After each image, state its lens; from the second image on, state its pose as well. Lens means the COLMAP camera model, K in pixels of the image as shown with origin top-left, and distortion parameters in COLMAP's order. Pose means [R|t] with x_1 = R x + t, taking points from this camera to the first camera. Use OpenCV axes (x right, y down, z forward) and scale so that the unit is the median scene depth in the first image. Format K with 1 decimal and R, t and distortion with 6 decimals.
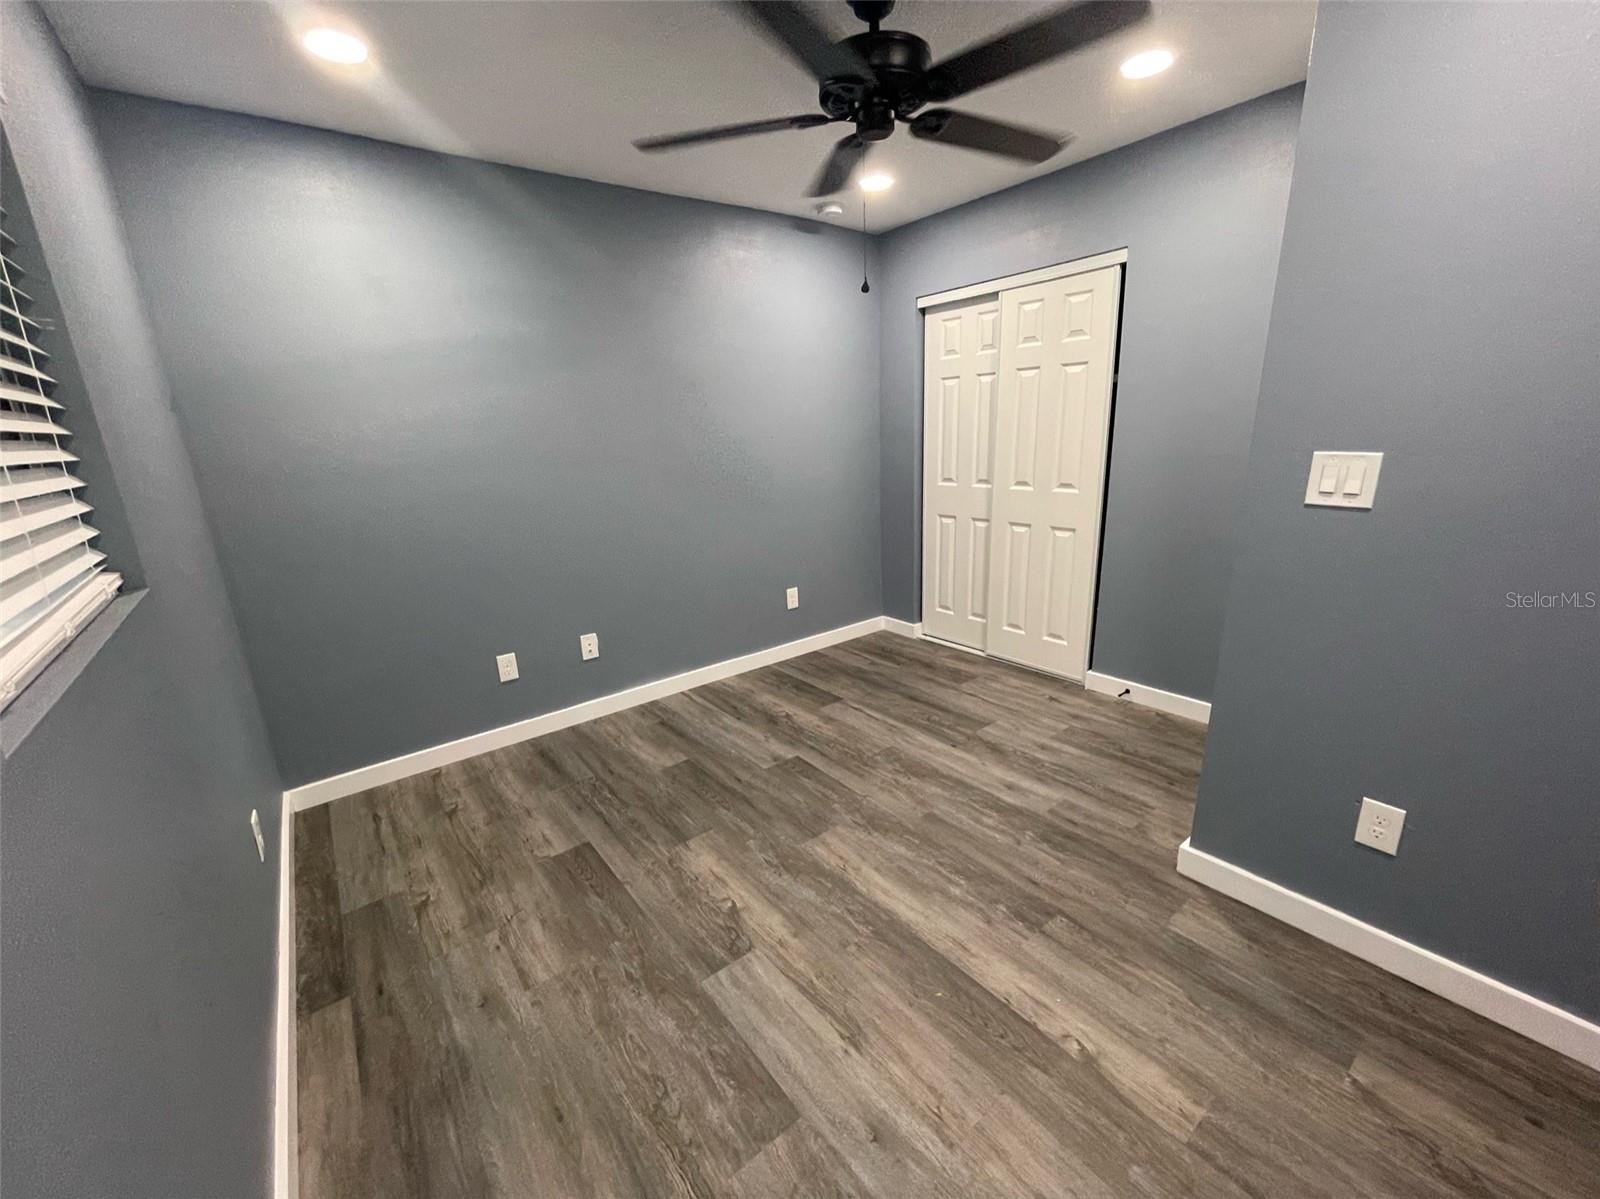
lens RADIAL K [[649.7, 0, 798.6], [0, 649.7, 597.6], [0, 0, 1]] dist [-0.001933, 0.002655]
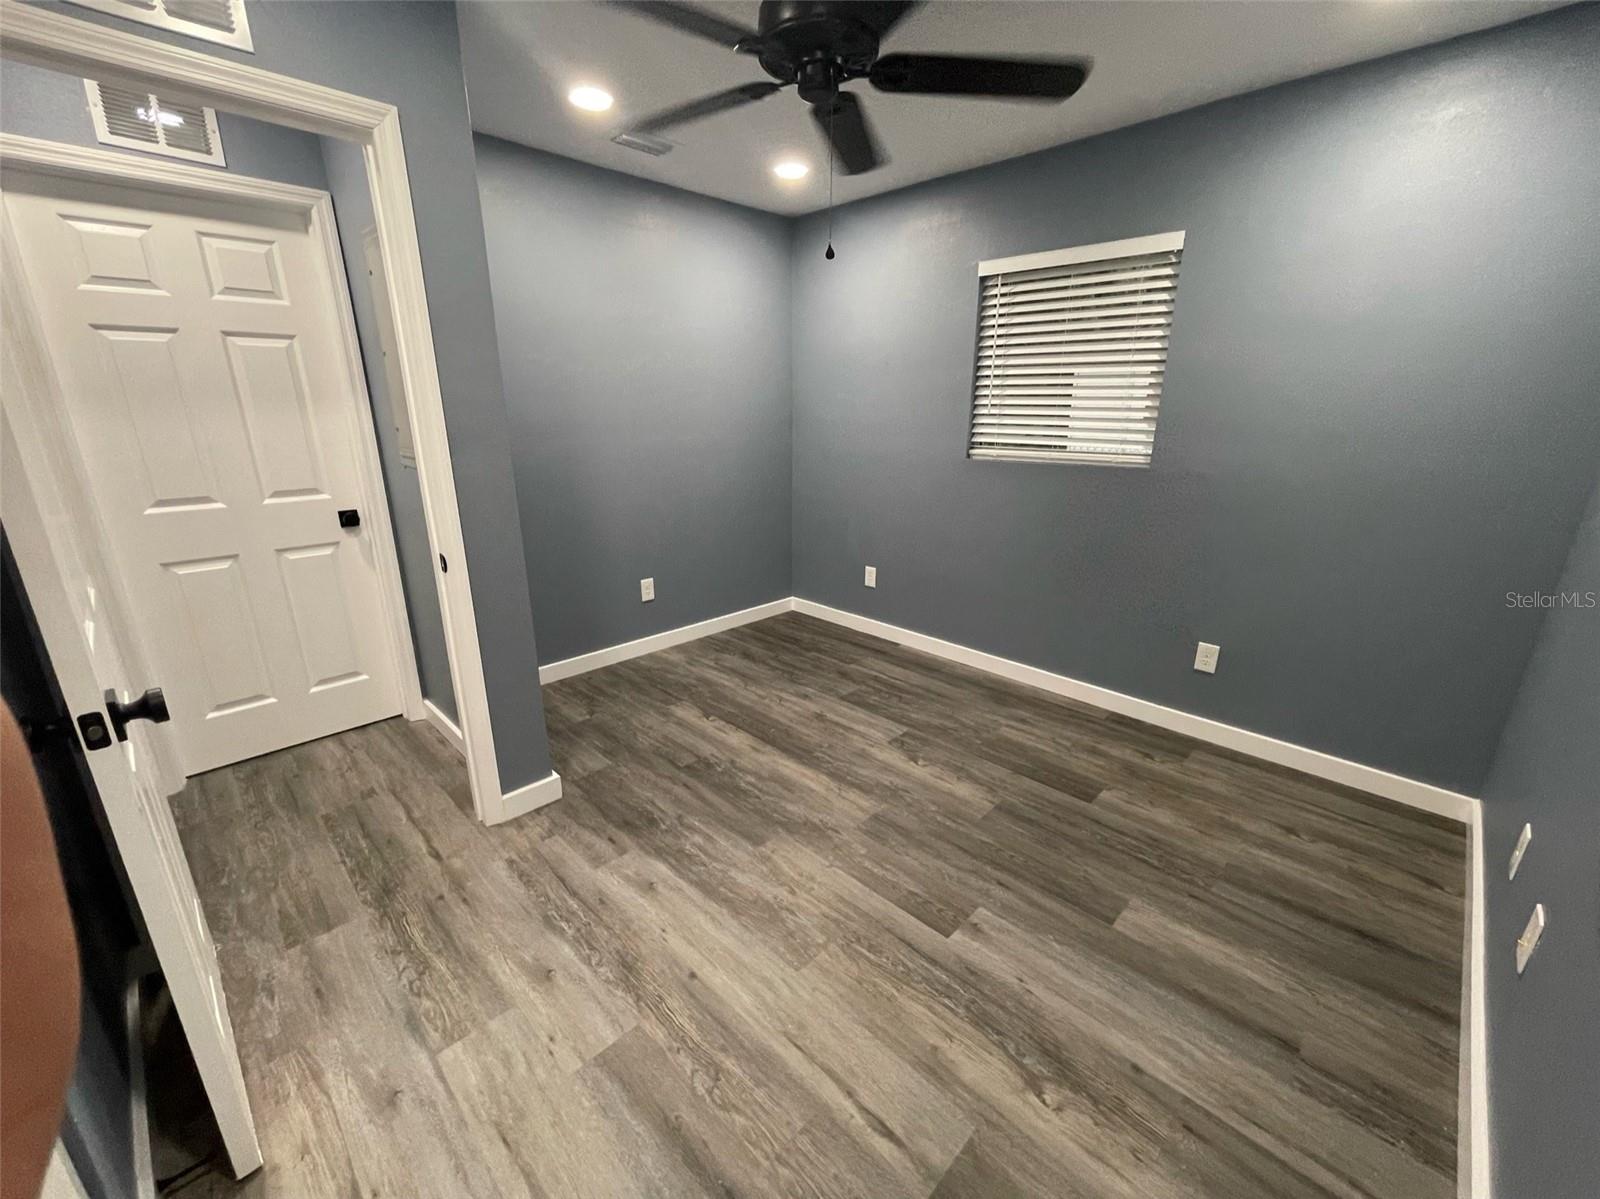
lens RADIAL K [[649.7, 0, 795.4], [0, 649.7, 601.2], [0, 0, 1]] dist [-0.001933, 0.002655]
pose [[-0.991087, 0.076404, -0.109124, 0.231825], [0.005552, 0.842155, 0.539208, -0.461113], [0.133097, 0.533796, -0.835073, 1.646749]]
